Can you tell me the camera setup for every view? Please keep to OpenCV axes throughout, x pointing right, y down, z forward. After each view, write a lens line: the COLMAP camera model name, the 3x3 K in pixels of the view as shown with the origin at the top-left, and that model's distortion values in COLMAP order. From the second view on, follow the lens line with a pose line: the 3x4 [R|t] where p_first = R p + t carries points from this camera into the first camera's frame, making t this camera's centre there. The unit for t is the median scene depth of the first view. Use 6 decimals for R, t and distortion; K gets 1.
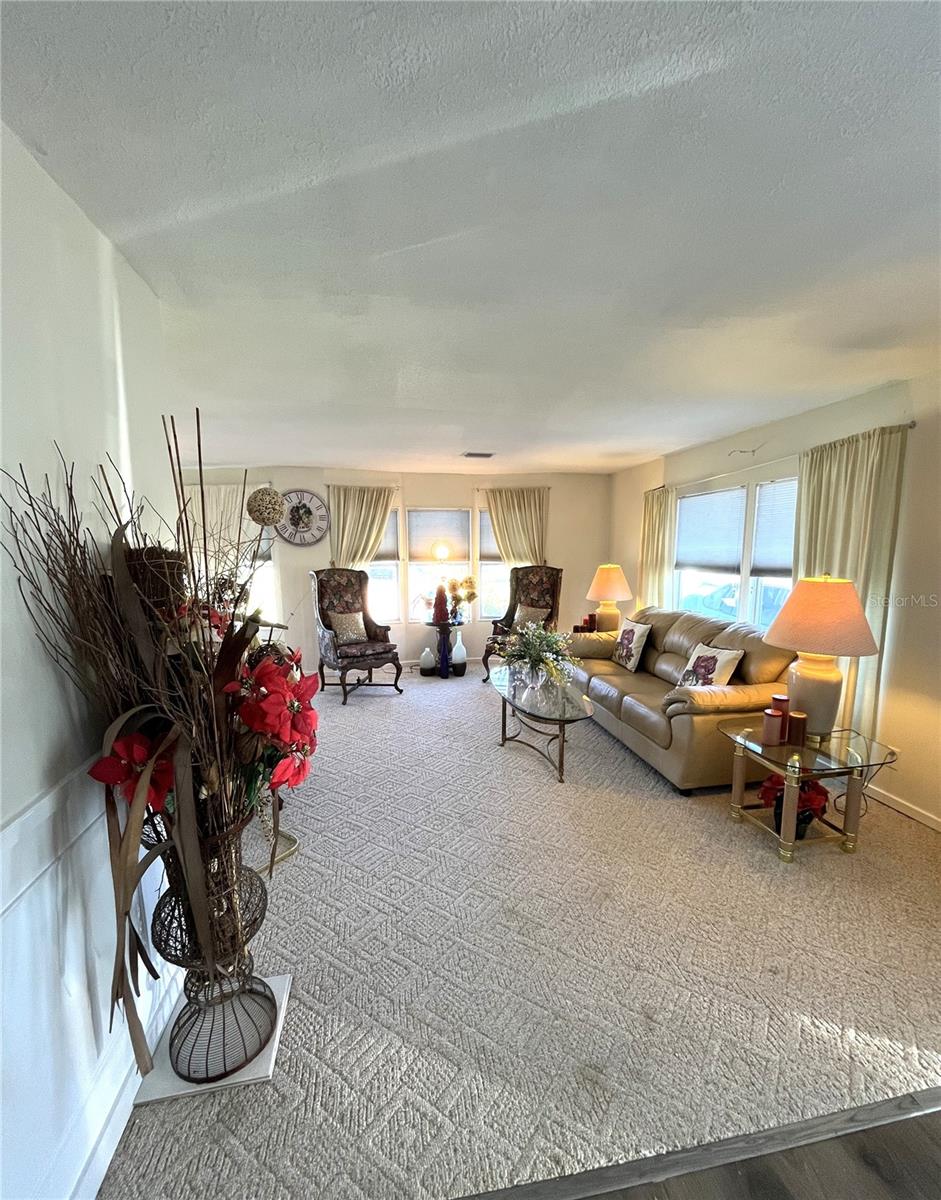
lens RADIAL K [[509.9, 0, 477.0], [0, 509.9, 625.0], [0, 0, 1]] dist [-0.000936, -0.000105]
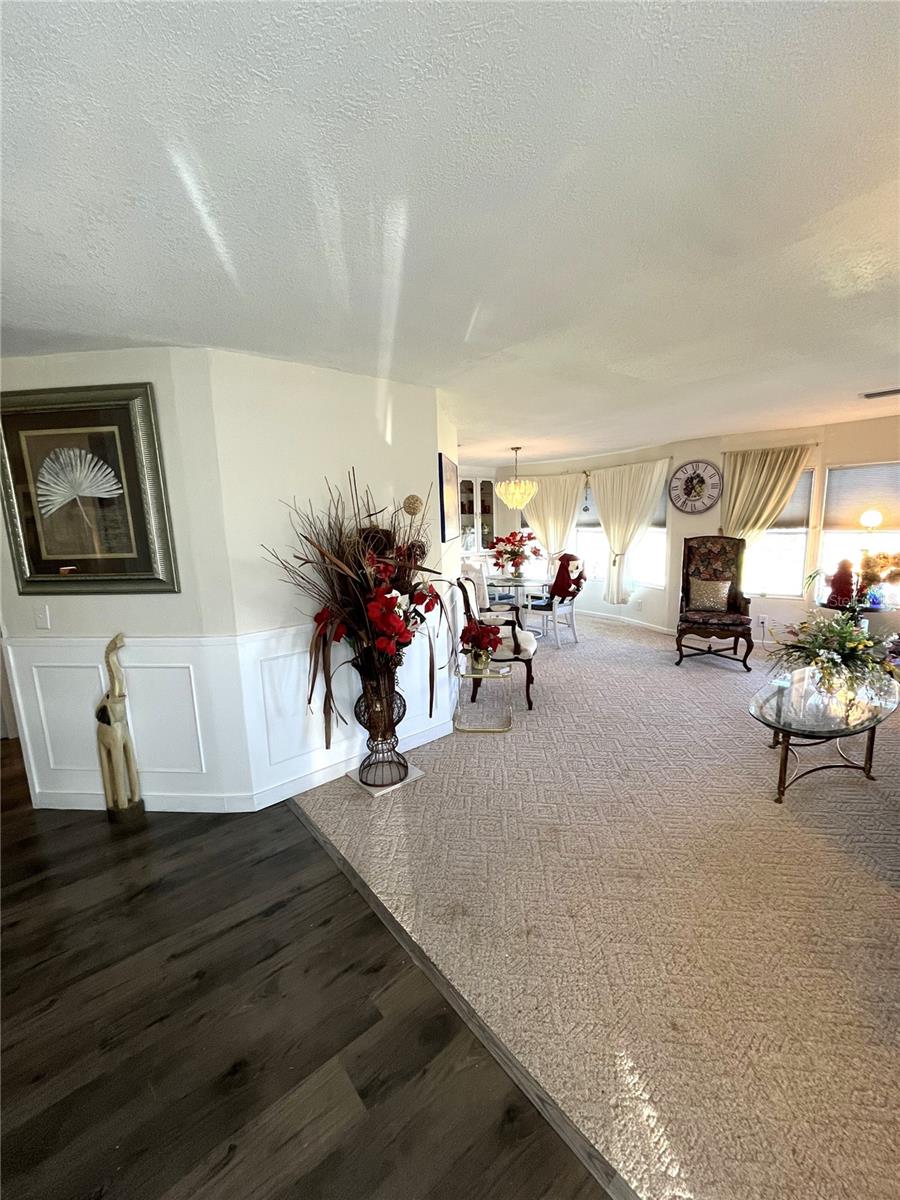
lens RADIAL K [[486.3, 0, 448.4], [0, 486.3, 599.5], [0, 0, 1]] dist [-0.001630, -0.000437]
pose [[0.471172, 0.137047, -0.871330, 0.395587], [-0.108813, 0.989341, 0.096768, -0.026057], [0.875304, 0.049217, 0.481062, 0.094205]]
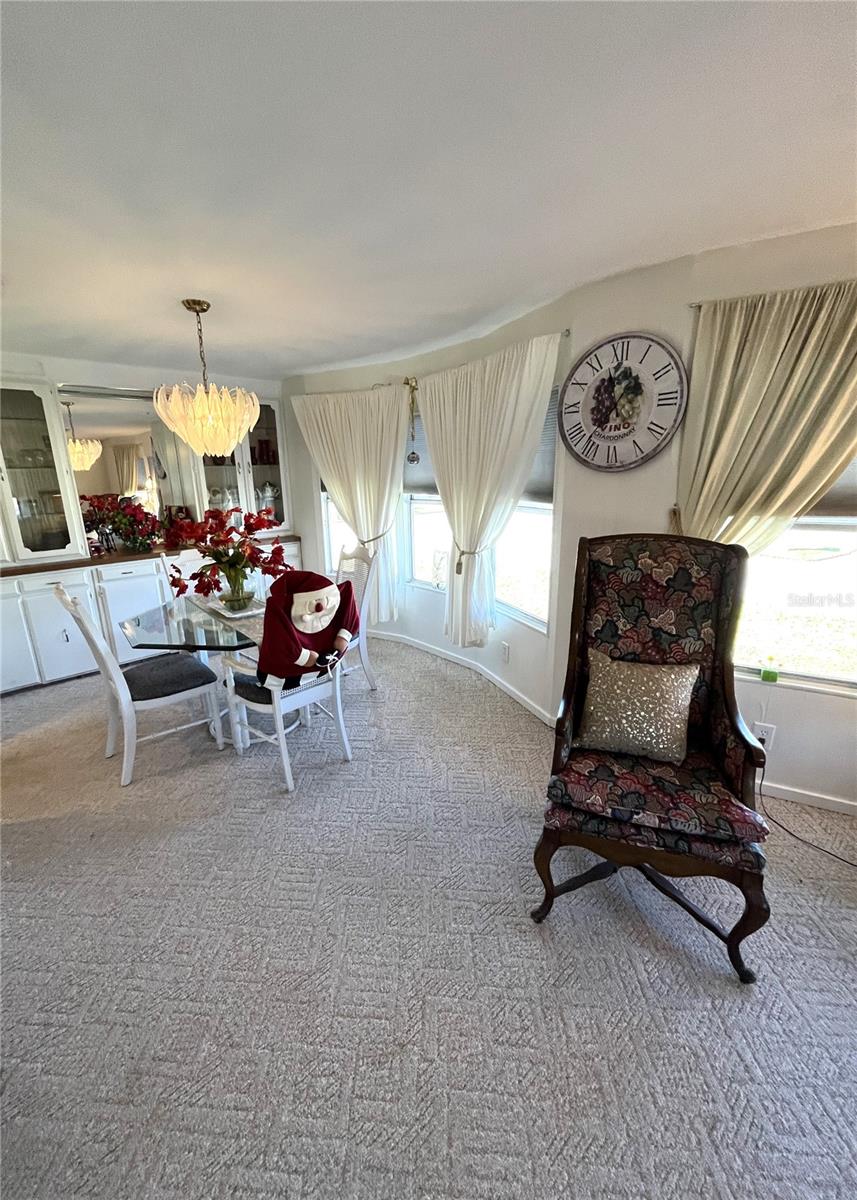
lens RADIAL K [[487.1, 0, 406.1], [0, 487.1, 599.4], [0, 0, 1]] dist [-0.006403, 0.000123]
pose [[0.506672, 0.221802, -0.833119, -0.070736], [-0.115258, 0.975092, 0.189505, -0.130548], [0.854400, 0.000006, 0.519616, 0.771916]]
